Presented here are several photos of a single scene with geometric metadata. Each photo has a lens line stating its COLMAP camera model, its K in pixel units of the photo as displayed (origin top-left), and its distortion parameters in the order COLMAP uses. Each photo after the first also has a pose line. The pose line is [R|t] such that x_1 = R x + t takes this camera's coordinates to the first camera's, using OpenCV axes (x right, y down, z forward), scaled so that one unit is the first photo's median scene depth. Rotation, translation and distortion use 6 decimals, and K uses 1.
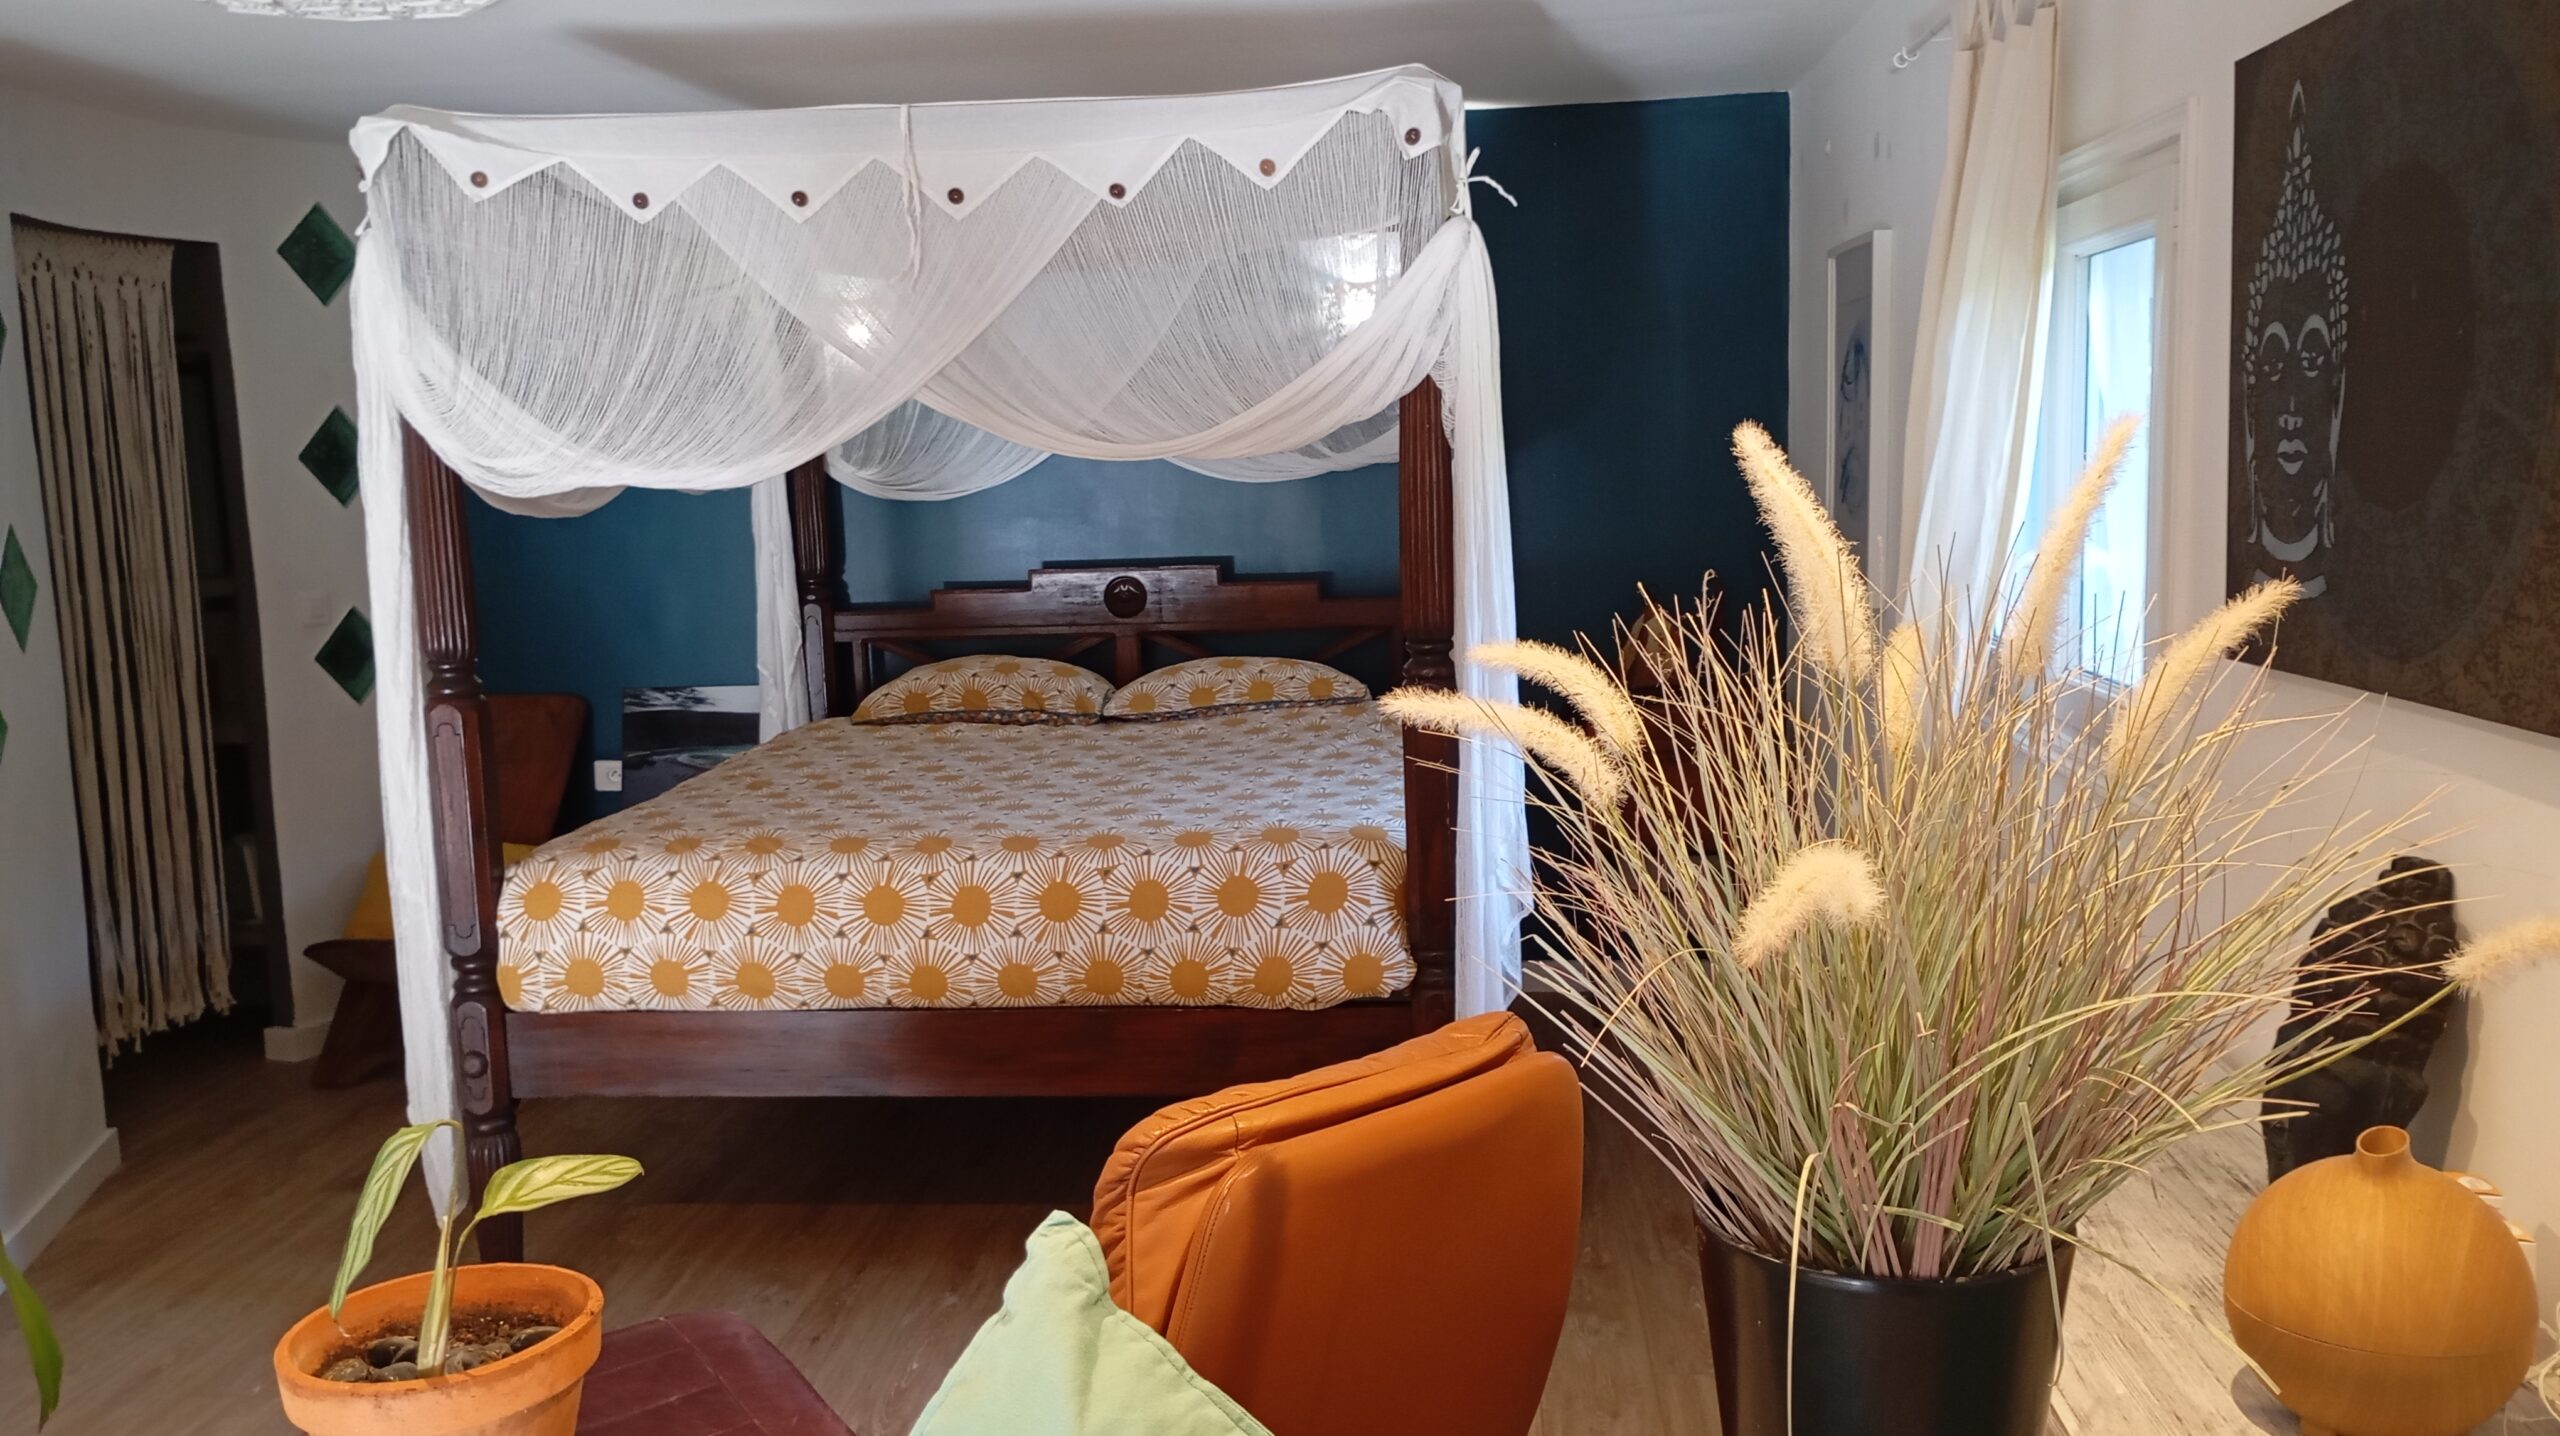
lens RADIAL K [[2133.5, 0, 1288.7], [0, 2133.5, 718.2], [0, 0, 1]] dist [0.069209, -0.088114]
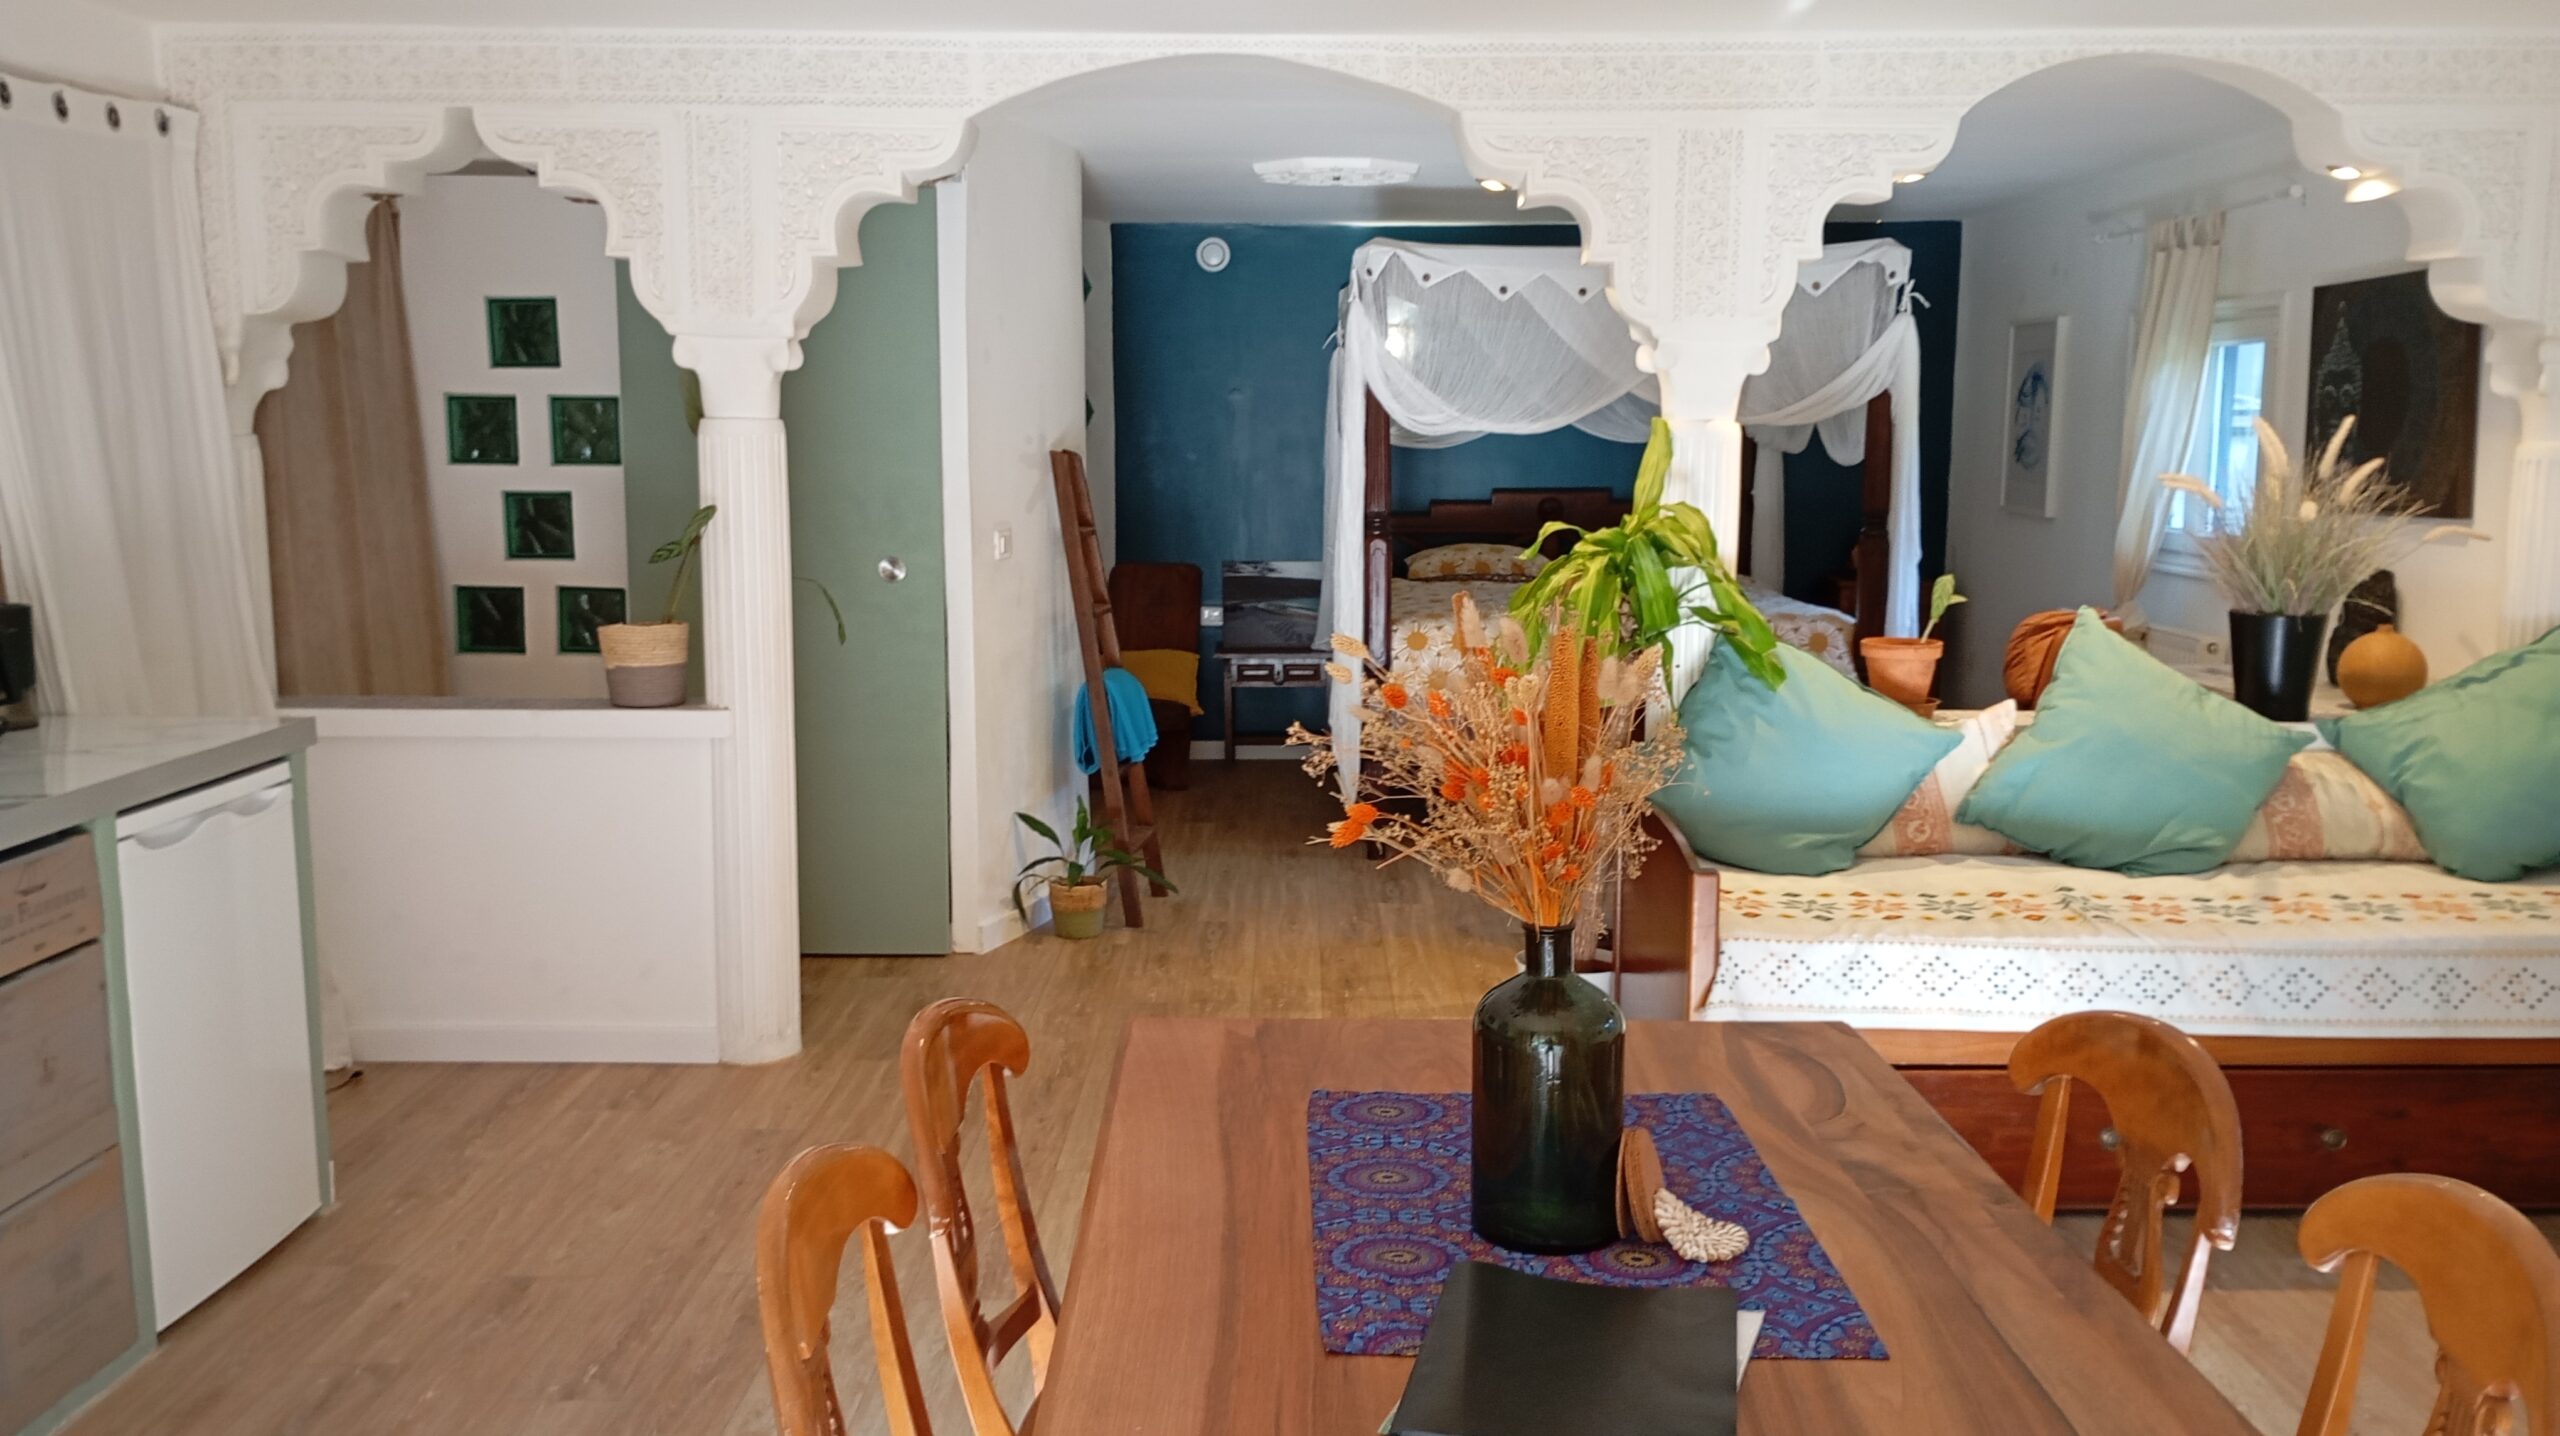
lens RADIAL K [[2133.5, 0, 1288.7], [0, 2133.5, 718.2], [0, 0, 1]] dist [0.069209, -0.088114]
pose [[0.996280, 0.021728, 0.083388, -0.634652], [-0.022437, 0.999720, 0.007577, 0.145866], [-0.083200, -0.009420, 0.996488, -0.957236]]
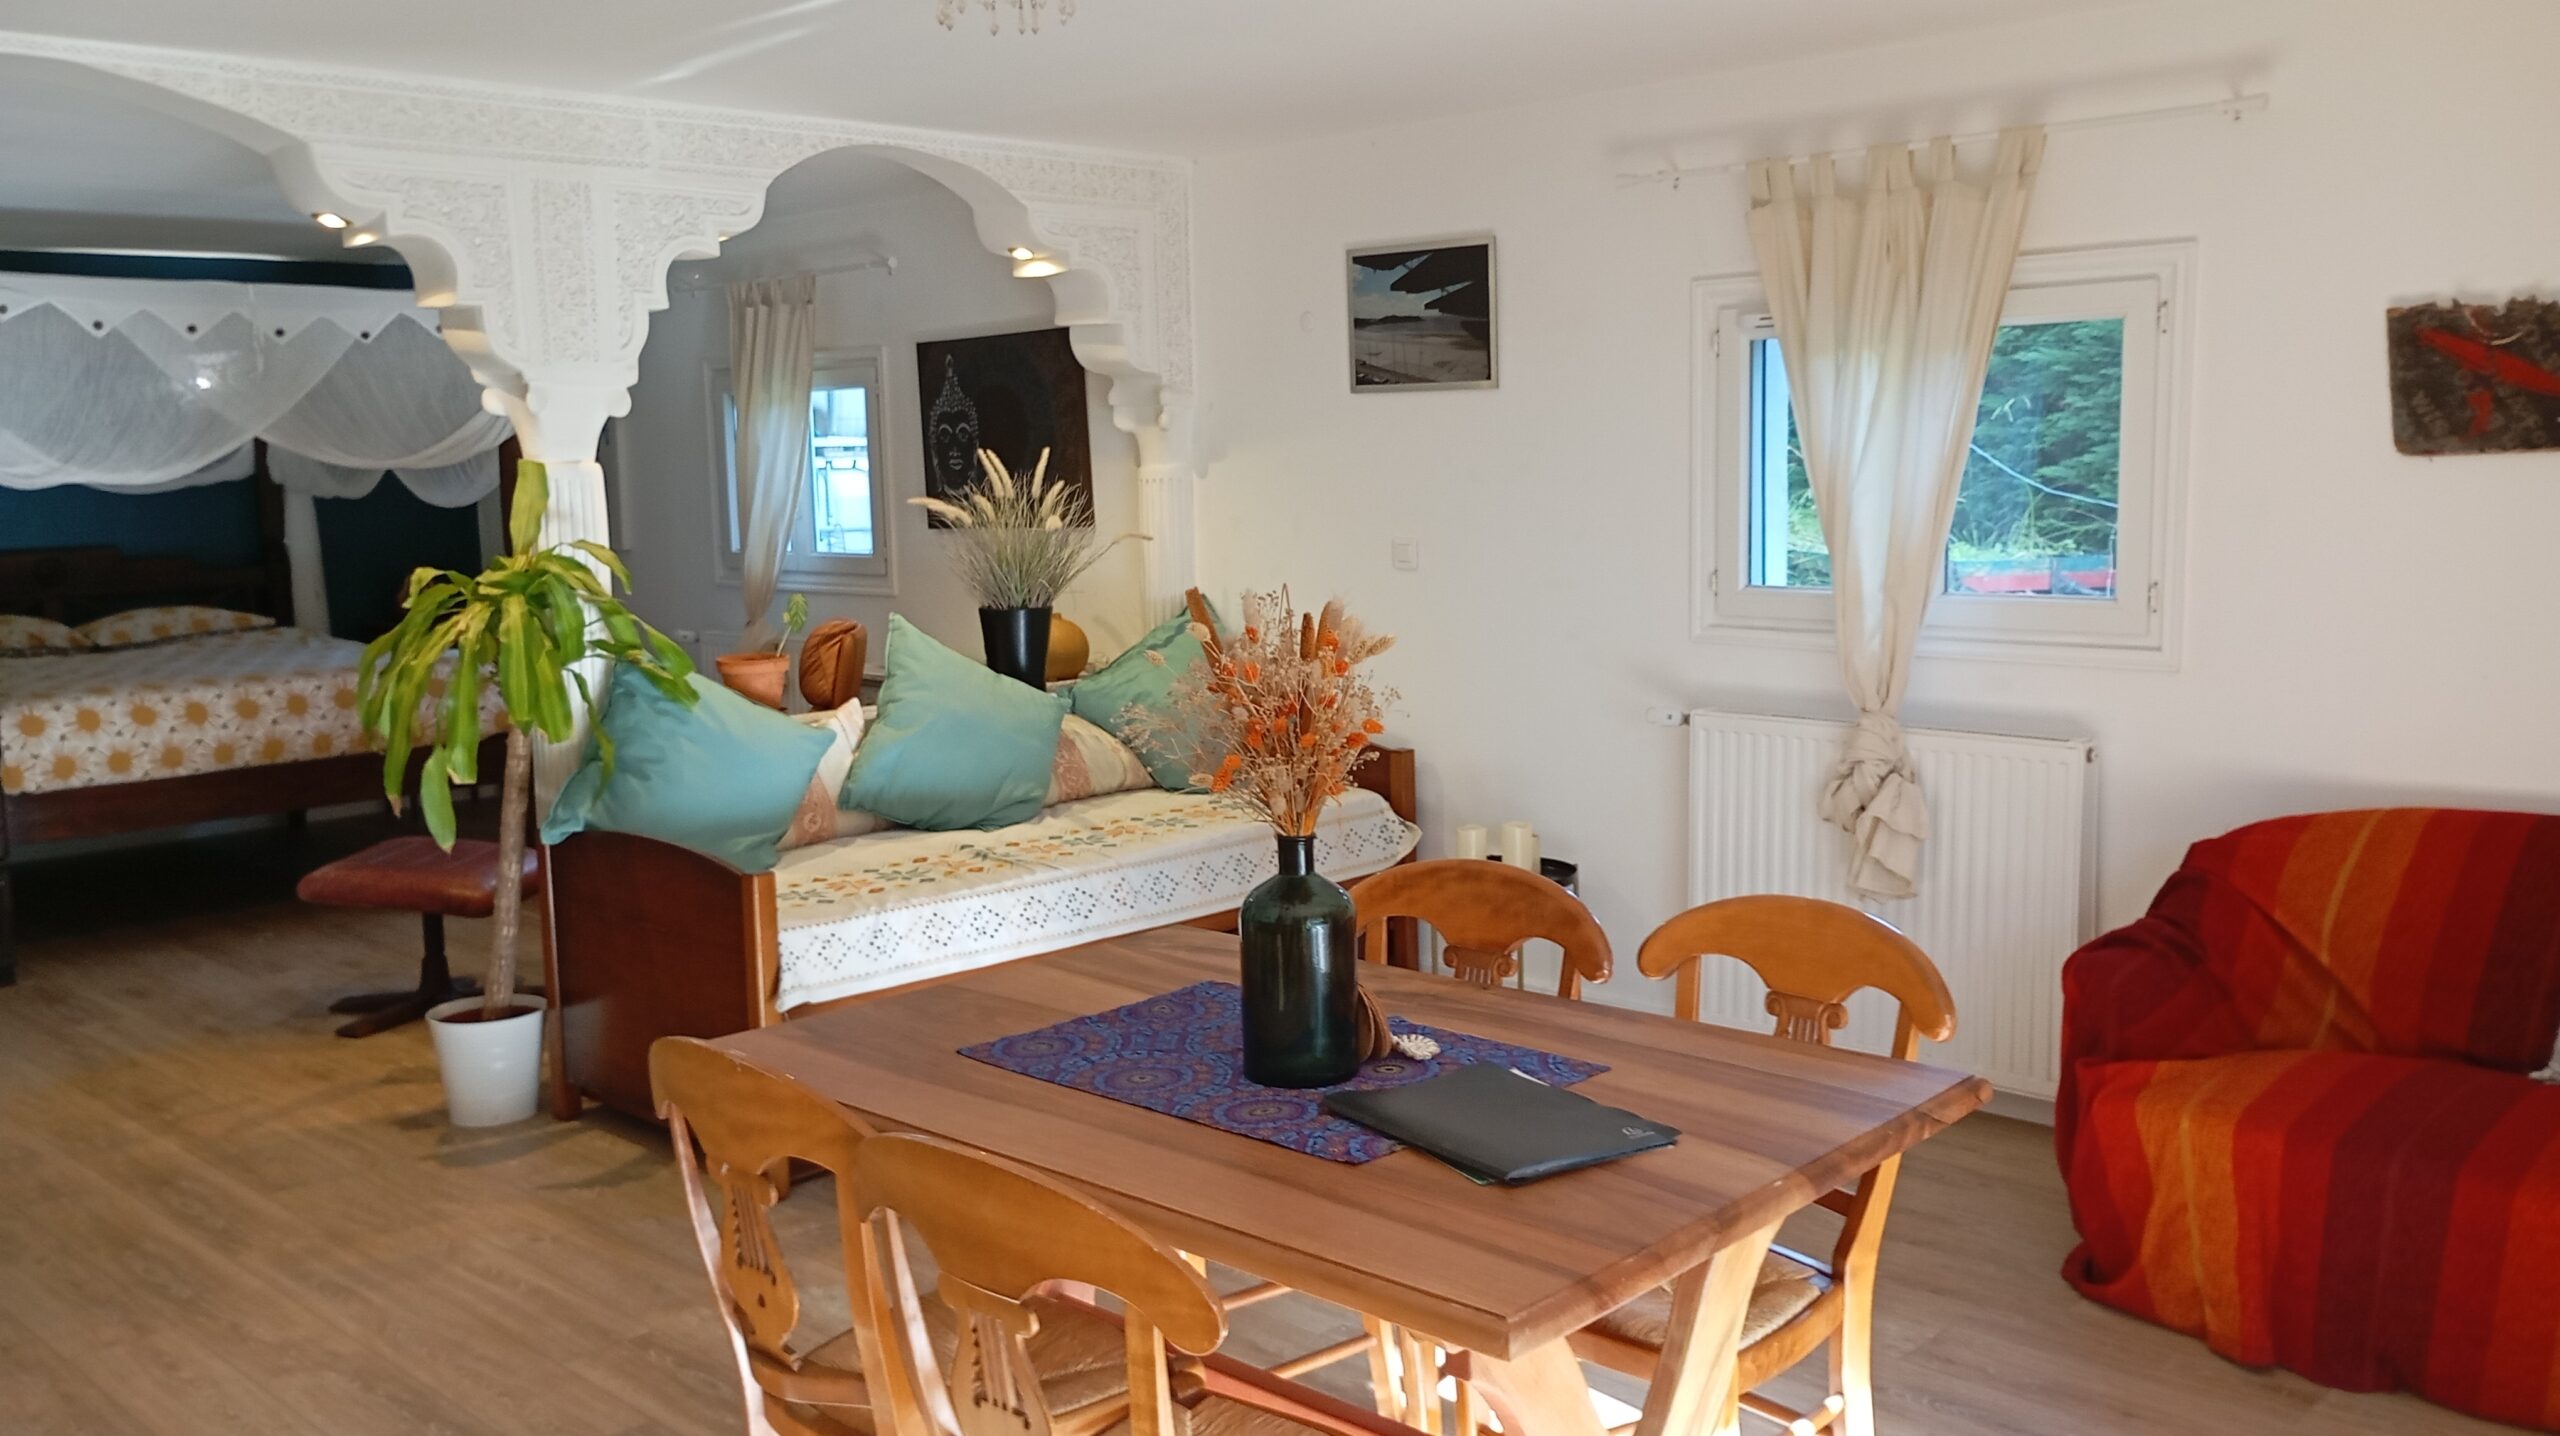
lens RADIAL K [[2133.5, 0, 1288.7], [0, 2133.5, 718.2], [0, 0, 1]] dist [0.069209, -0.088114]
pose [[0.632058, -0.083939, 0.770362, -1.052228], [0.104288, 0.994286, 0.022773, 0.146012], [-0.767872, 0.065946, 0.637200, -0.873099]]
